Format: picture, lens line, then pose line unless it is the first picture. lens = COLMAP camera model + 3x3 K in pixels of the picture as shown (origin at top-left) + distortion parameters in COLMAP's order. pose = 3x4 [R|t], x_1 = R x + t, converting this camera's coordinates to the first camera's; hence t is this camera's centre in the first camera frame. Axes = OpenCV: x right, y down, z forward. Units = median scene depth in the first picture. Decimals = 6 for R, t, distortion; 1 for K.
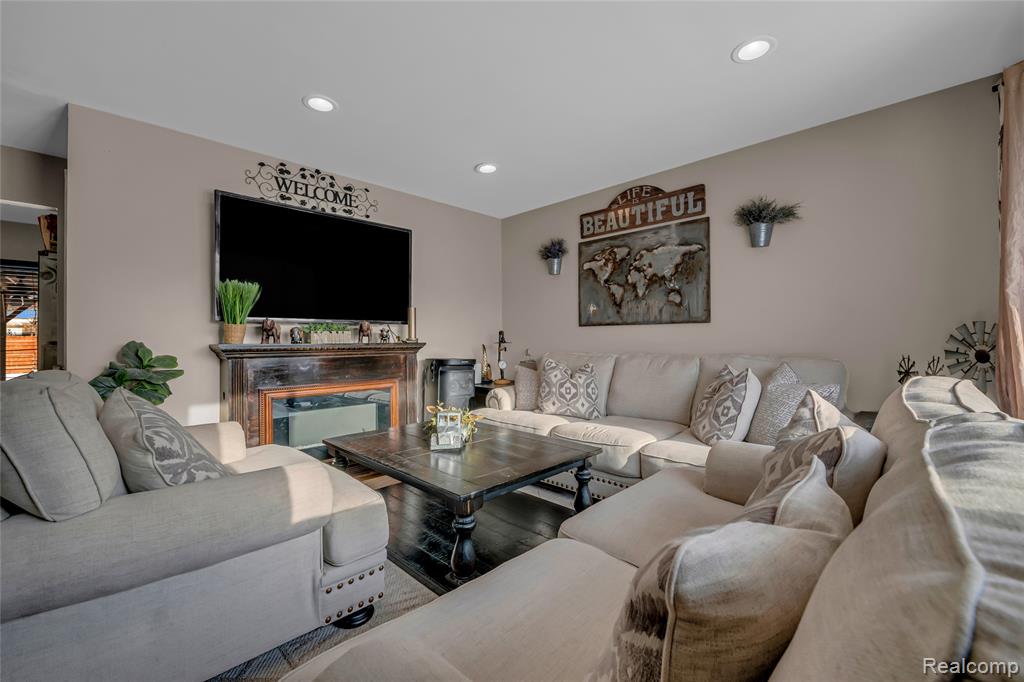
lens RADIAL K [[430.2, 0, 514.1], [0, 430.2, 337.6], [0, 0, 1]] dist [-0.000691, 0.000001]
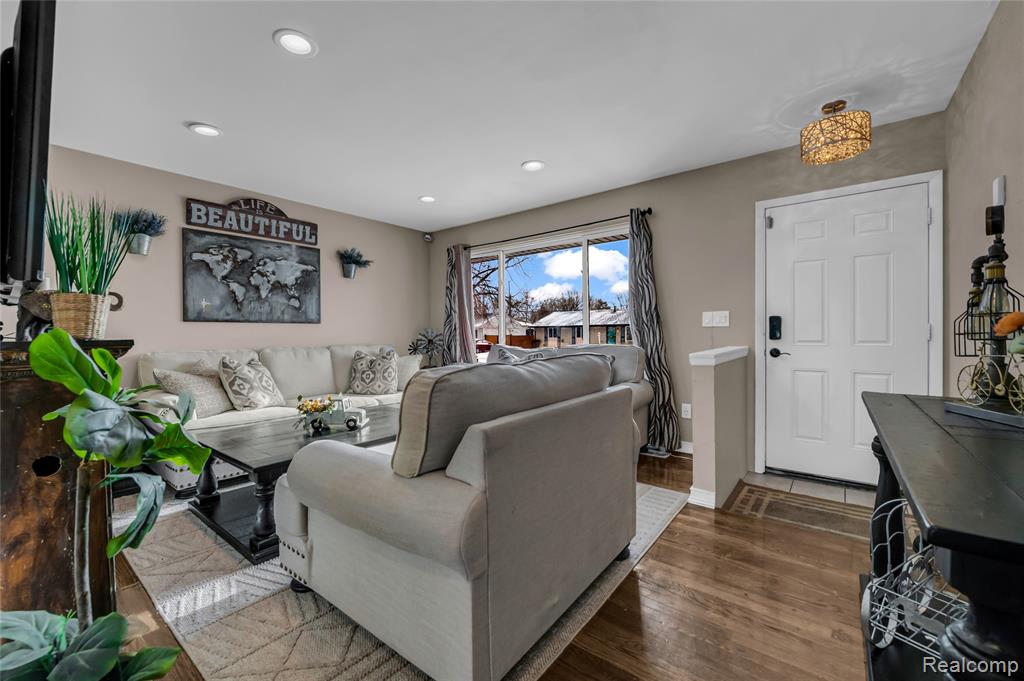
lens RADIAL K [[415.9, 0, 509.2], [0, 415.9, 336.6], [0, 0, 1]] dist [-0.006968, -0.001289]
pose [[-0.125838, 0.001341, 0.992050, -0.833759], [0.006853, 0.999976, -0.000482, 0.010588], [-0.992027, 0.006738, -0.125844, 0.471503]]
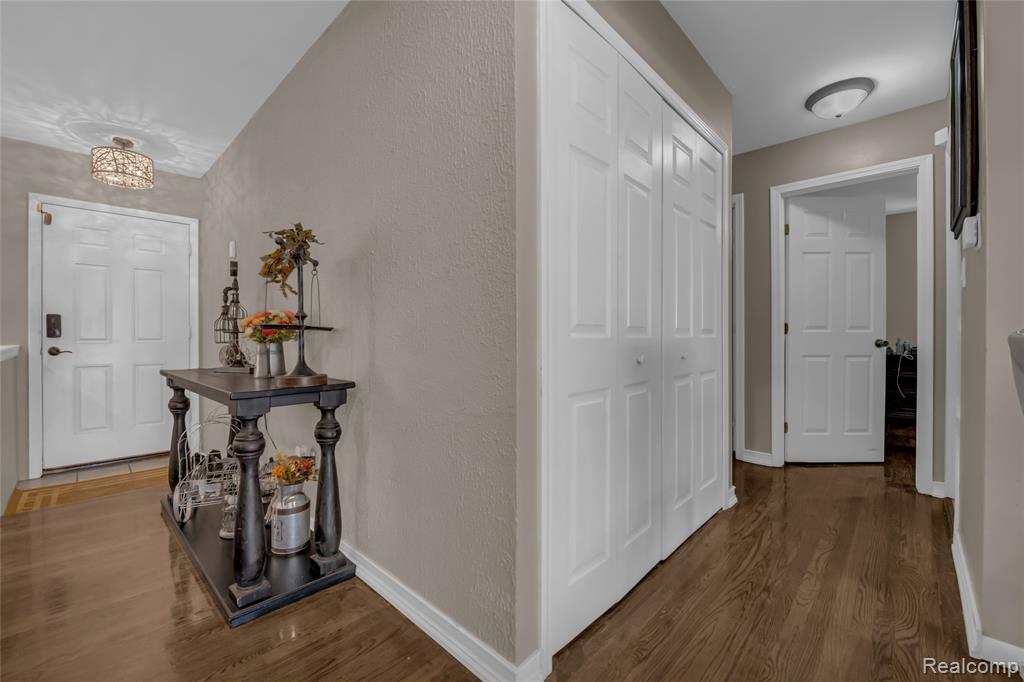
lens RADIAL K [[415.9, 0, 509.9], [0, 415.9, 336.7], [0, 0, 1]] dist [-0.006968, -0.001289]
pose [[-0.999087, 0.010454, -0.041431, -0.958827], [0.010351, 0.999943, 0.002705, 0.025718], [0.041457, 0.002274, -0.999138, 0.712597]]
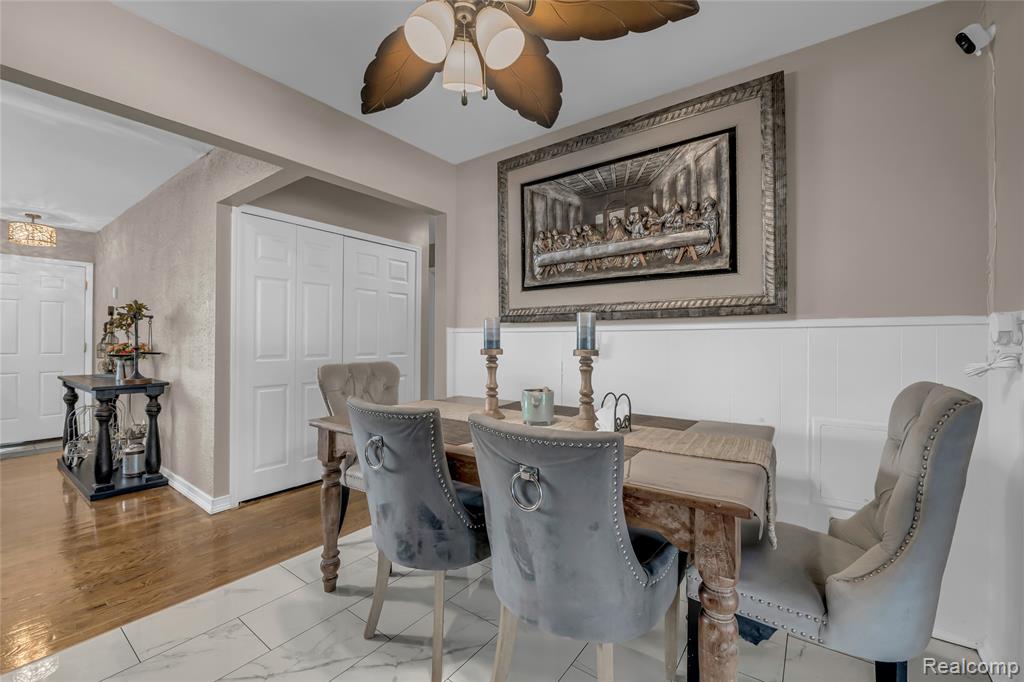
lens RADIAL K [[424.6, 0, 512.4], [0, 424.6, 336.7], [0, 0, 1]] dist [-0.009546, -0.001237]
pose [[-0.988082, 0.003837, -0.153878, -1.414458], [0.004538, 0.999981, -0.004209, -0.015915], [0.153859, -0.004857, -0.988081, 1.271656]]
